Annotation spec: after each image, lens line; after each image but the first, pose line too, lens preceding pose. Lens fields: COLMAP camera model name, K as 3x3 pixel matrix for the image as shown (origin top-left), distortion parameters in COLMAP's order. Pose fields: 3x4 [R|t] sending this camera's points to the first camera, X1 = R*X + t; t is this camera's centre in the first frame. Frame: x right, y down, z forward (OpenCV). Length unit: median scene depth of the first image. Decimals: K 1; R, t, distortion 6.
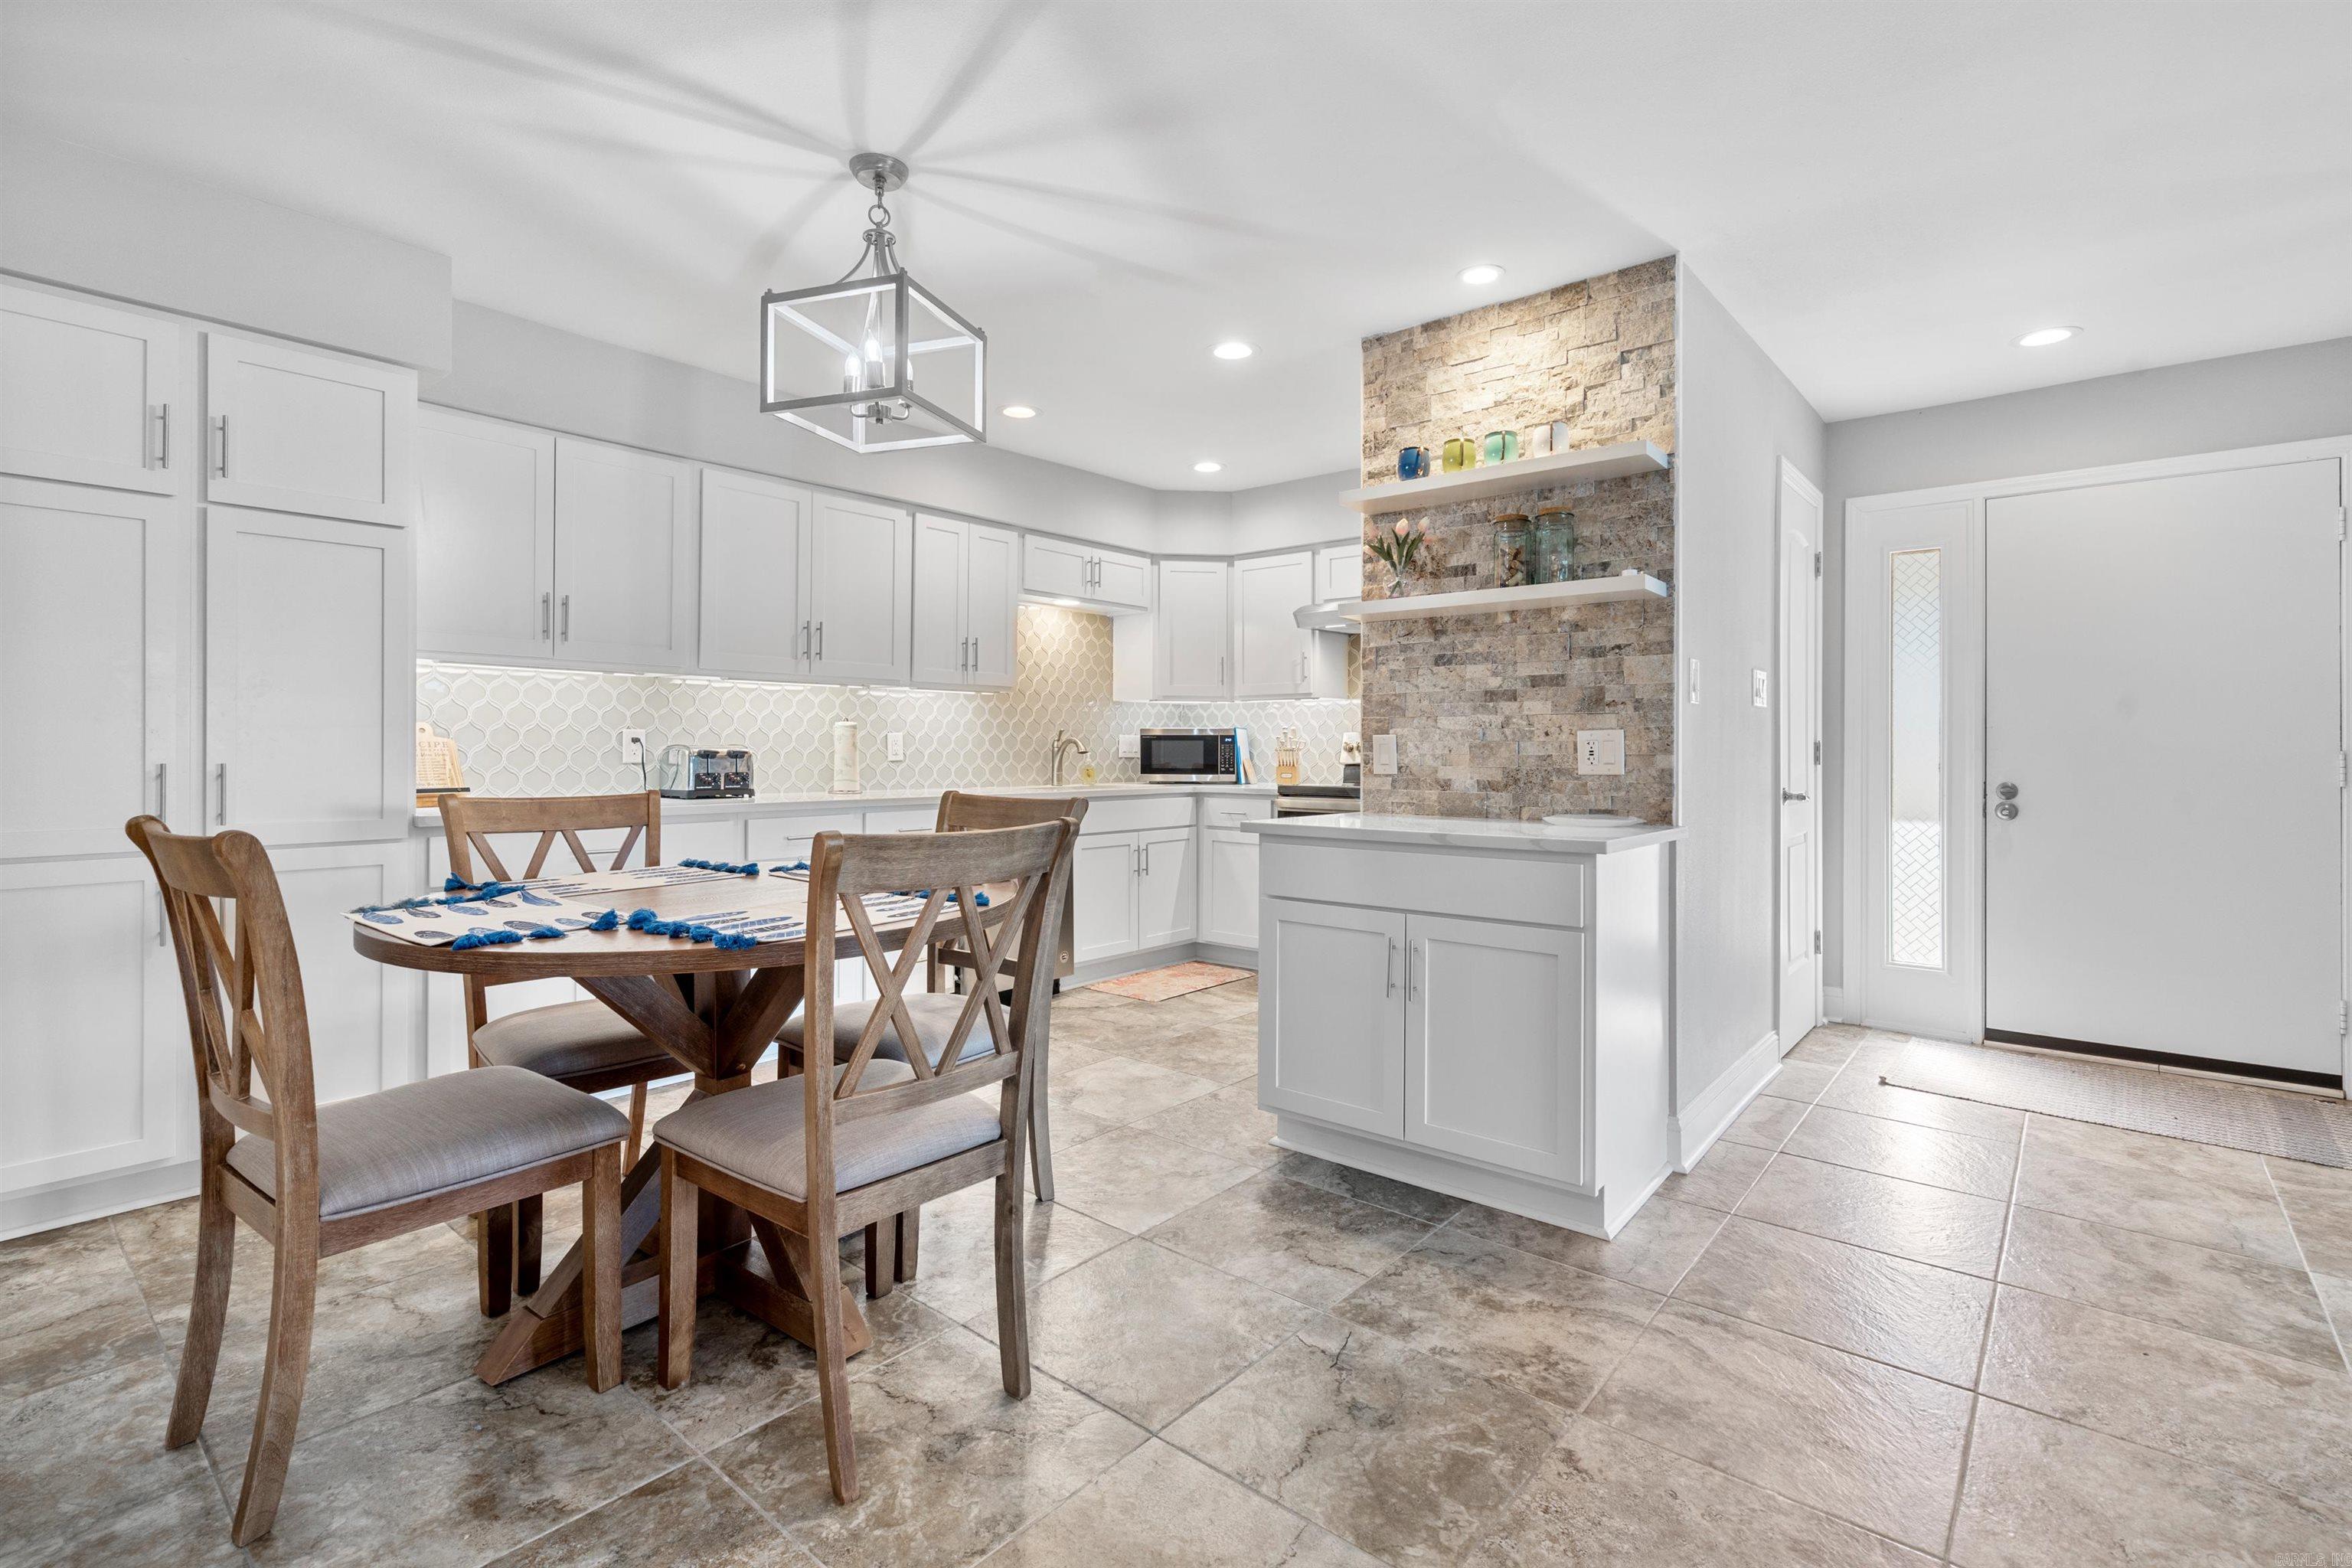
lens RADIAL K [[1083.7, 0, 1178.6], [0, 1083.7, 747.2], [0, 0, 1]] dist [-0.002680, 0.001723]
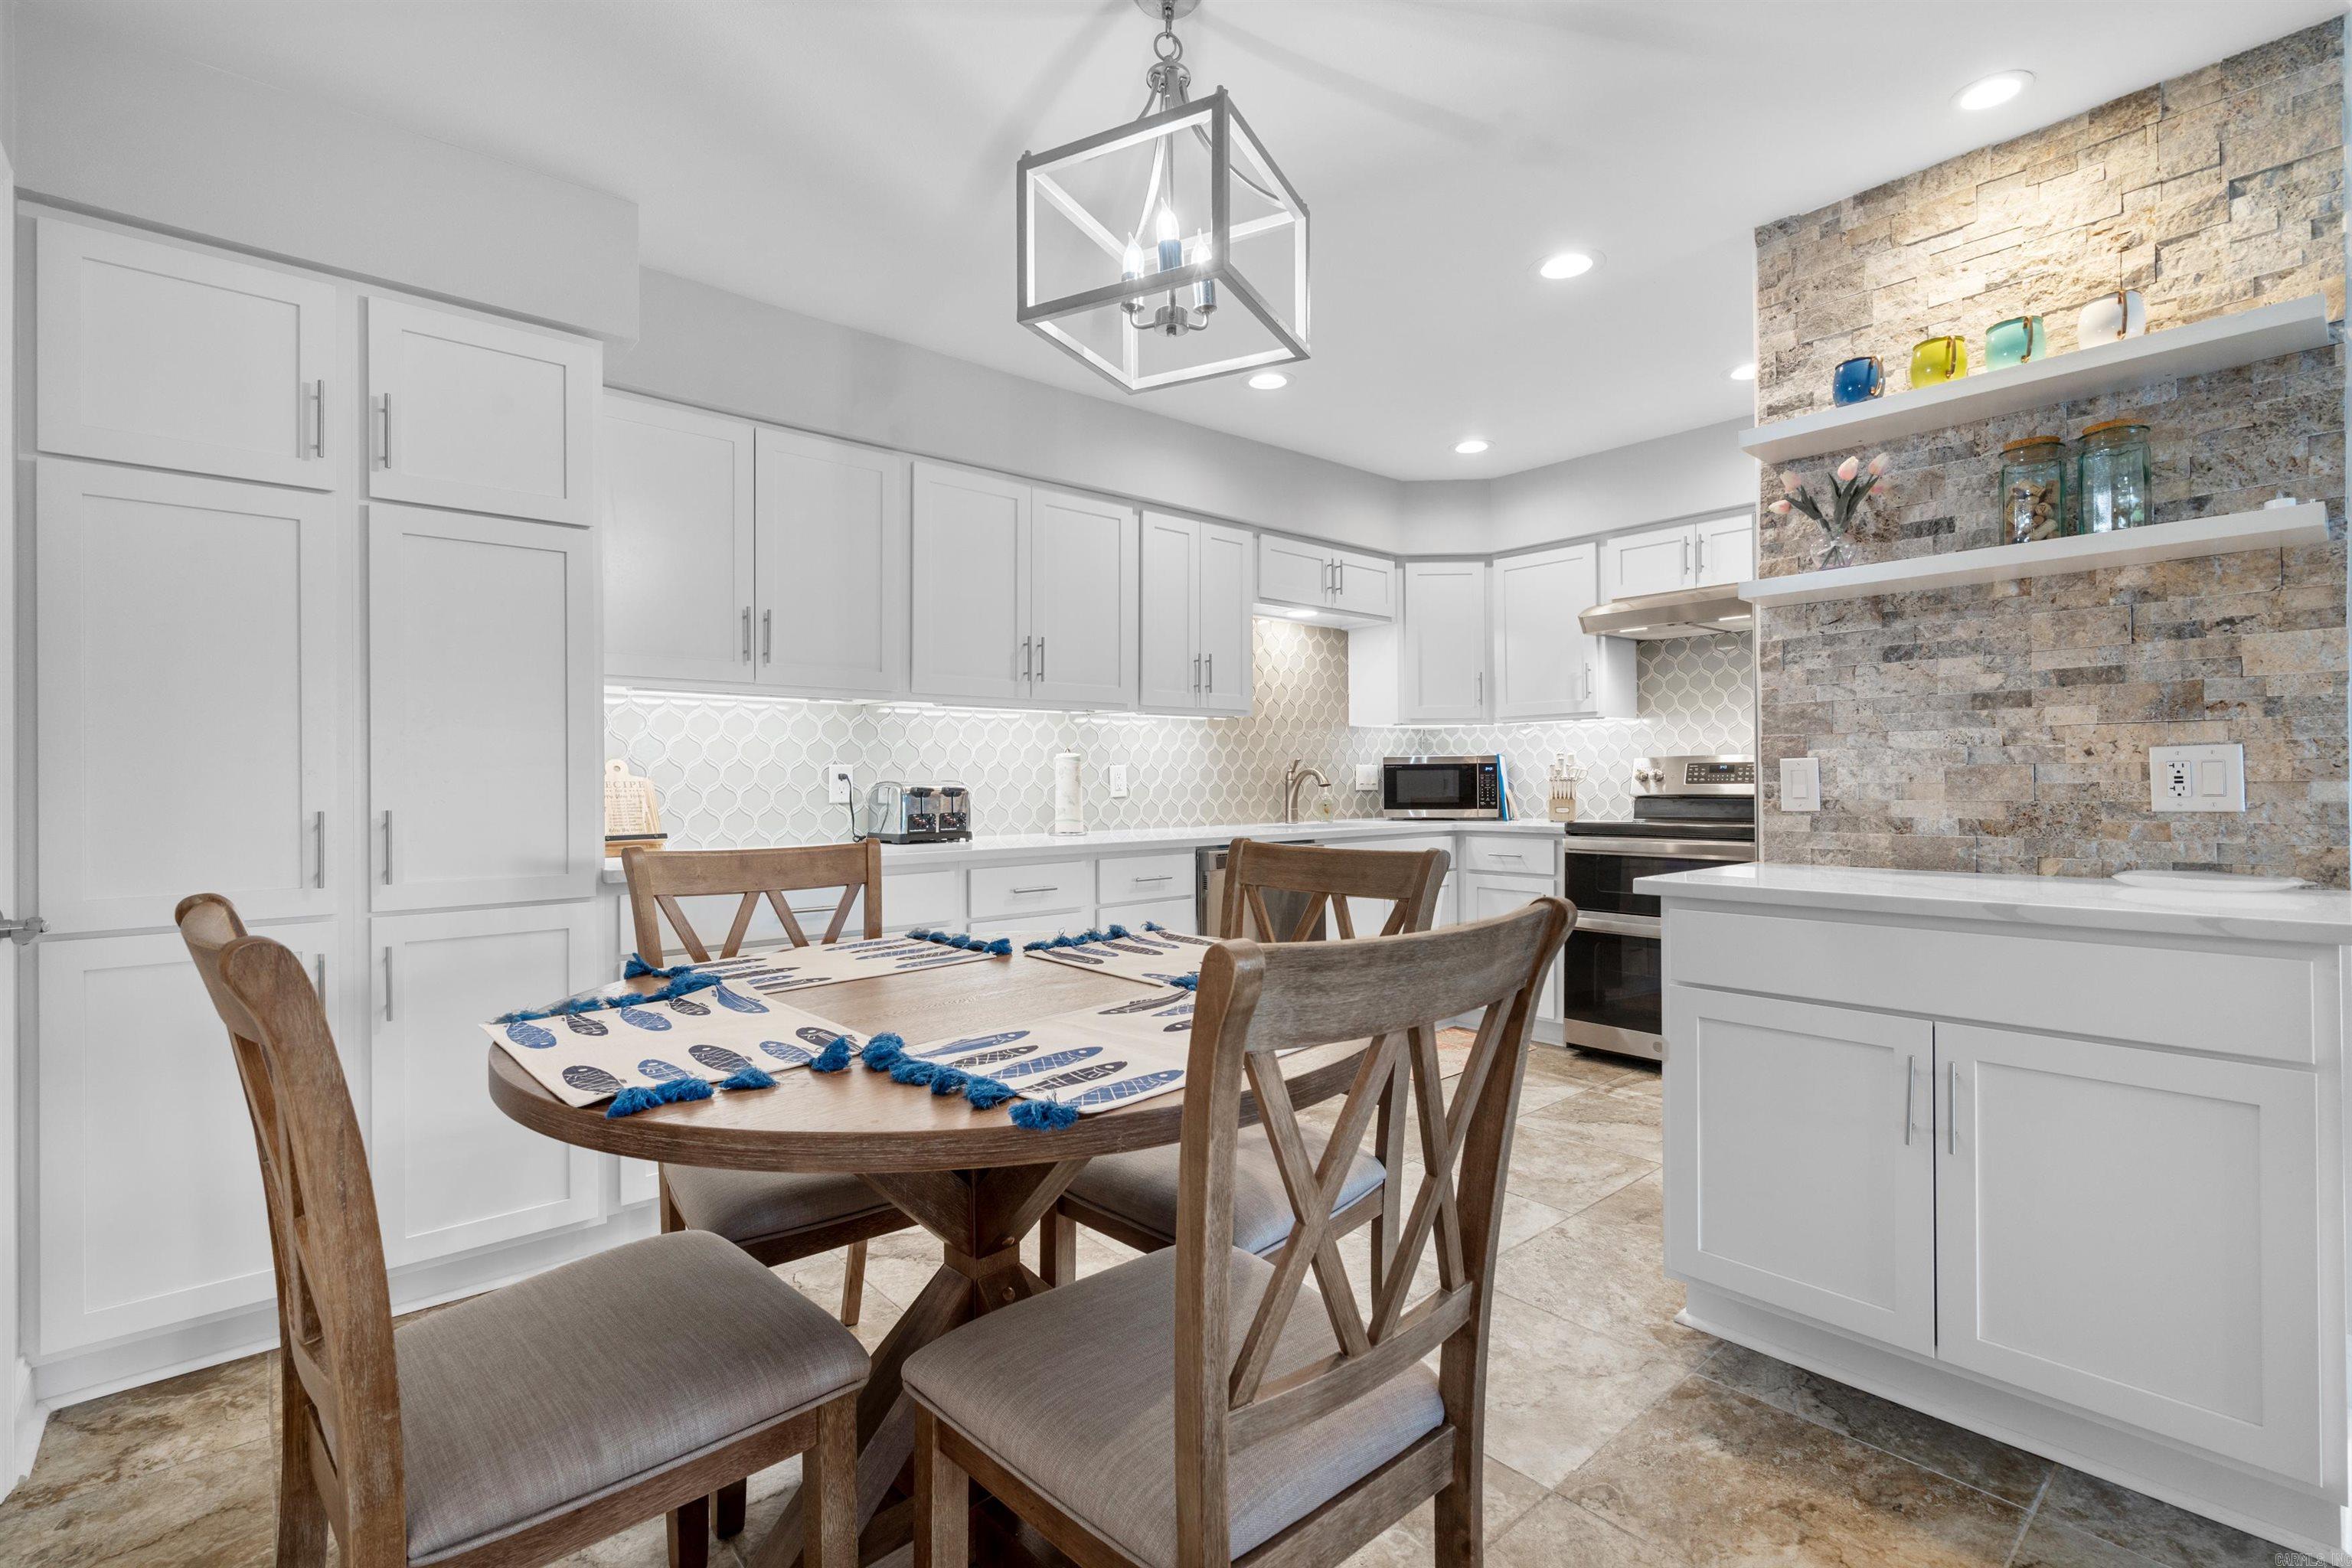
lens RADIAL K [[1068.4, 0, 1170.9], [0, 1068.4, 773.7], [0, 0, 1]] dist [-0.000143, 0.000456]
pose [[0.988272, -0.011897, -0.152242, -0.133495], [0.011136, 0.999921, -0.005849, -0.001415], [0.152299, 0.004085, 0.988326, 0.230979]]
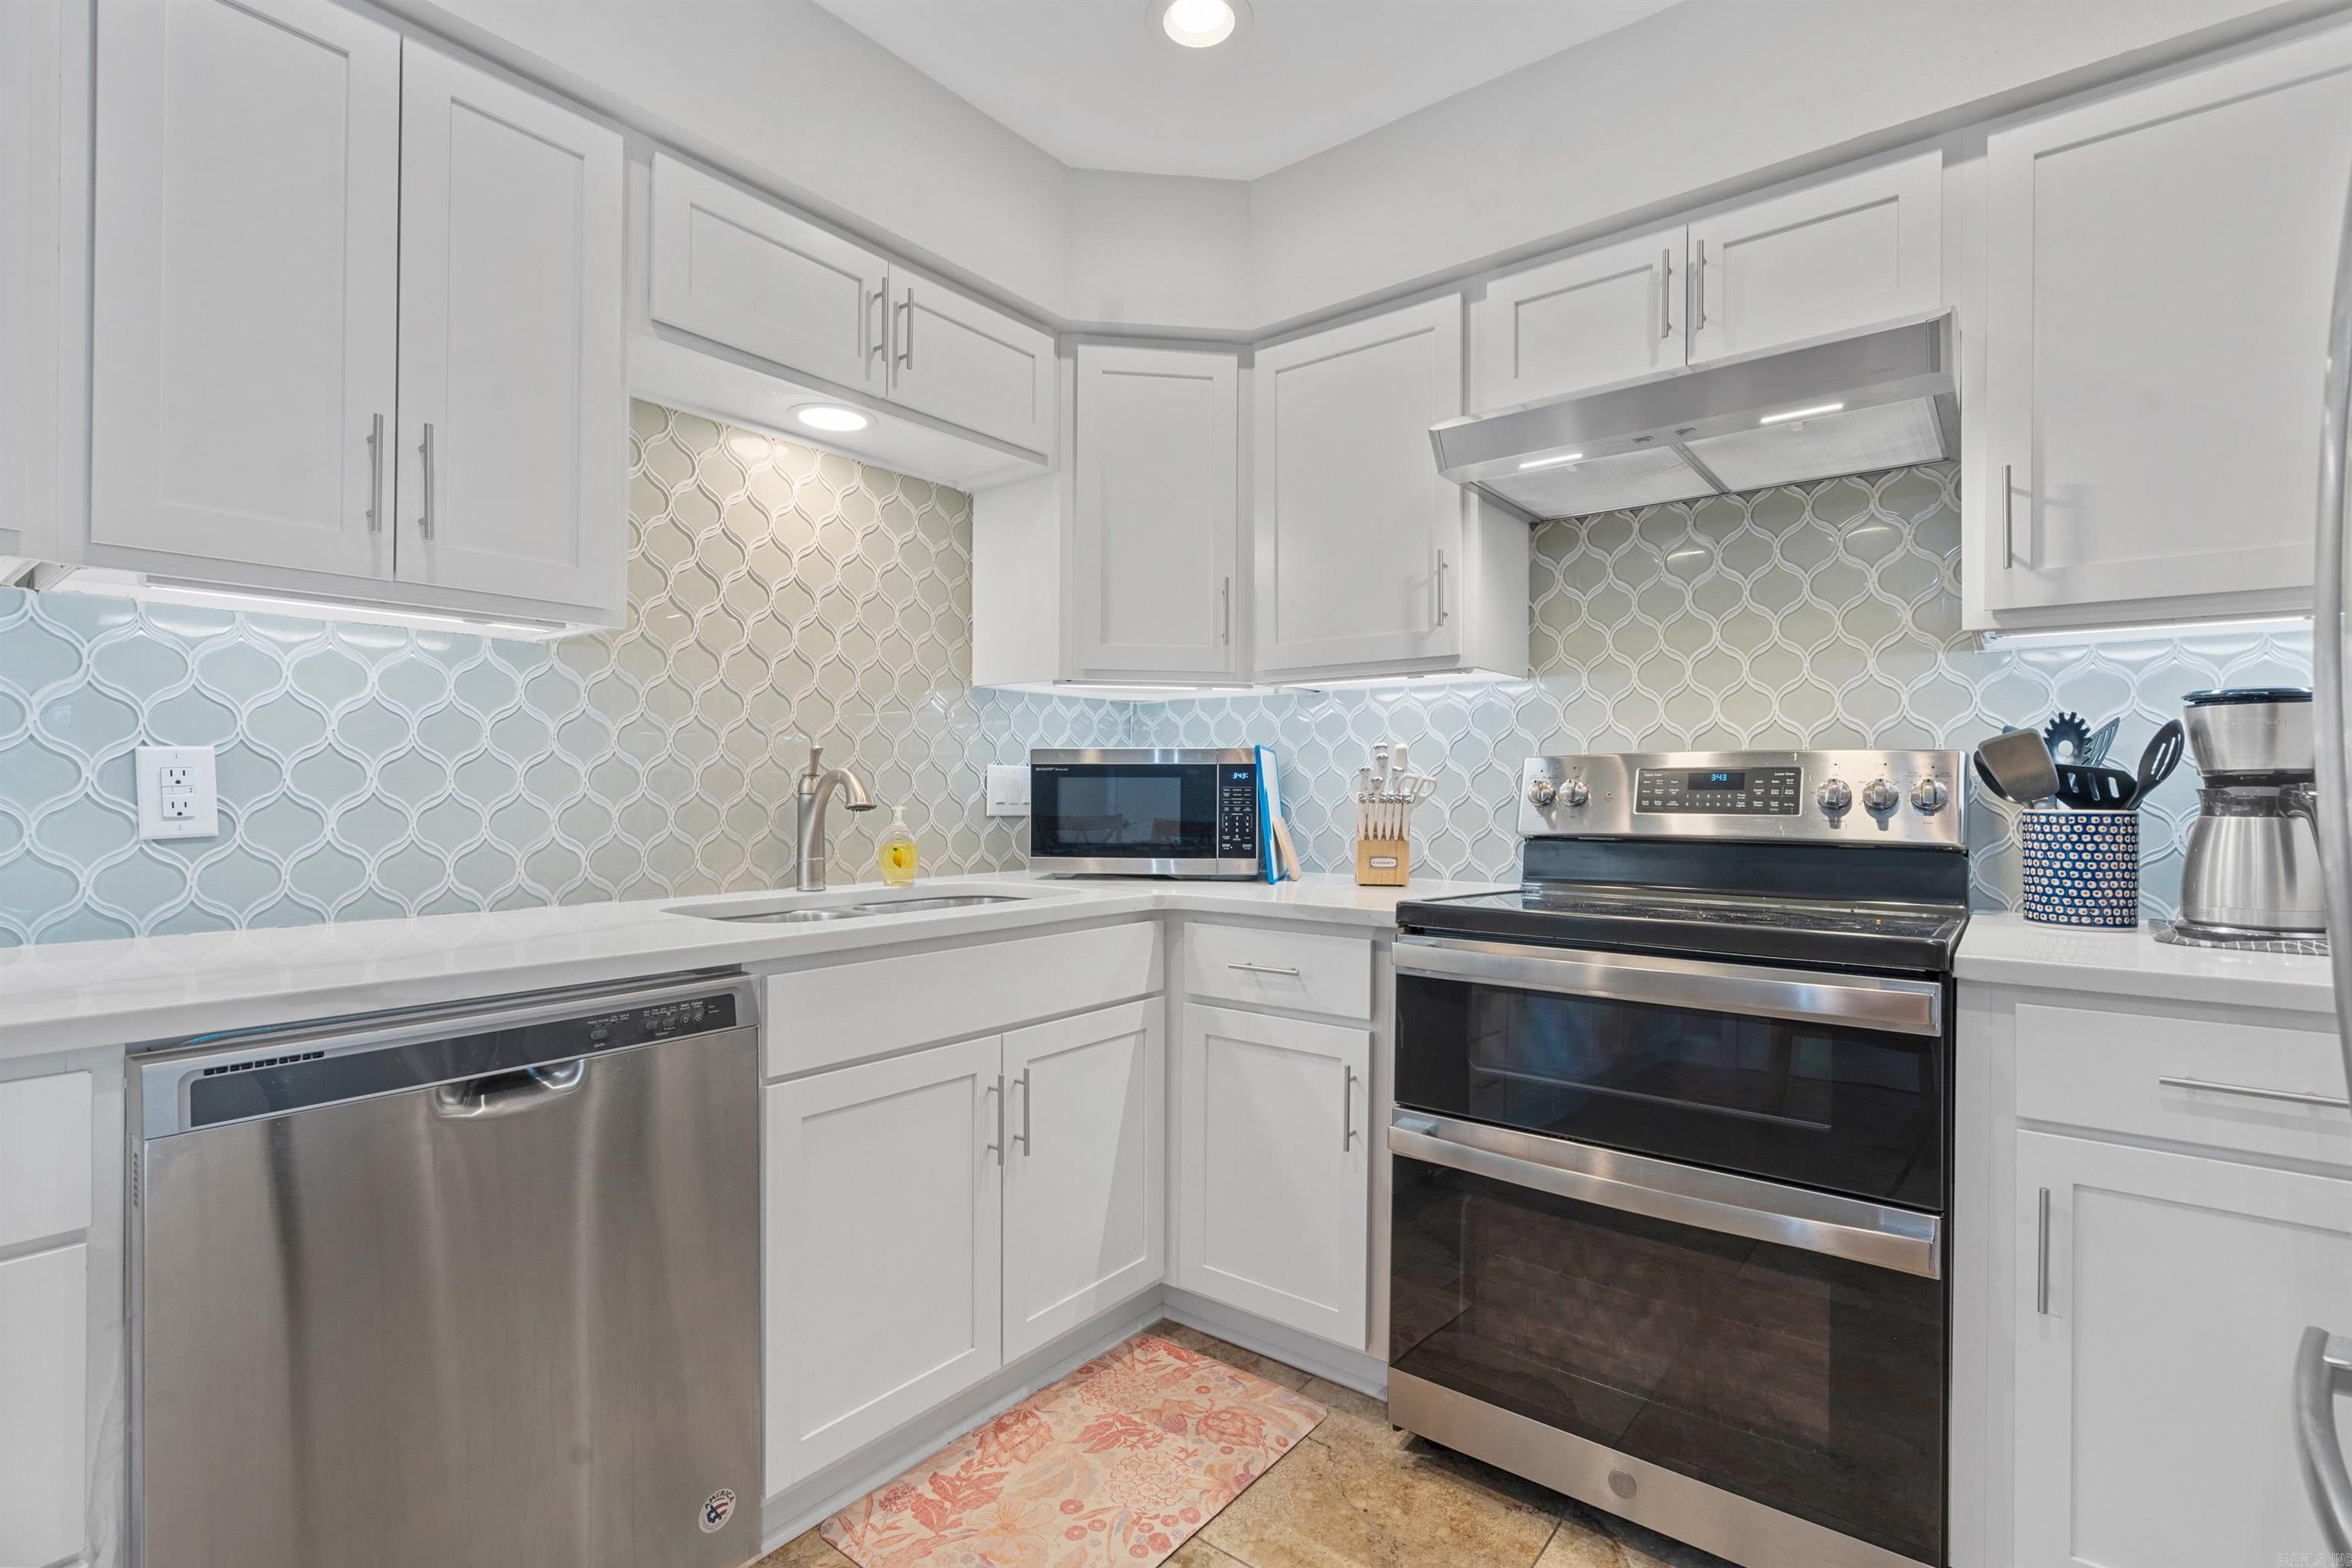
lens RADIAL K [[1068.4, 0, 1170.9], [0, 1068.4, 773.7], [0, 0, 1]] dist [-0.000143, 0.000456]
pose [[0.999594, 0.002176, 0.028413, 0.013249], [-0.001789, 0.999906, -0.013627, -0.003334], [-0.028440, 0.013570, 0.999503, 1.062086]]
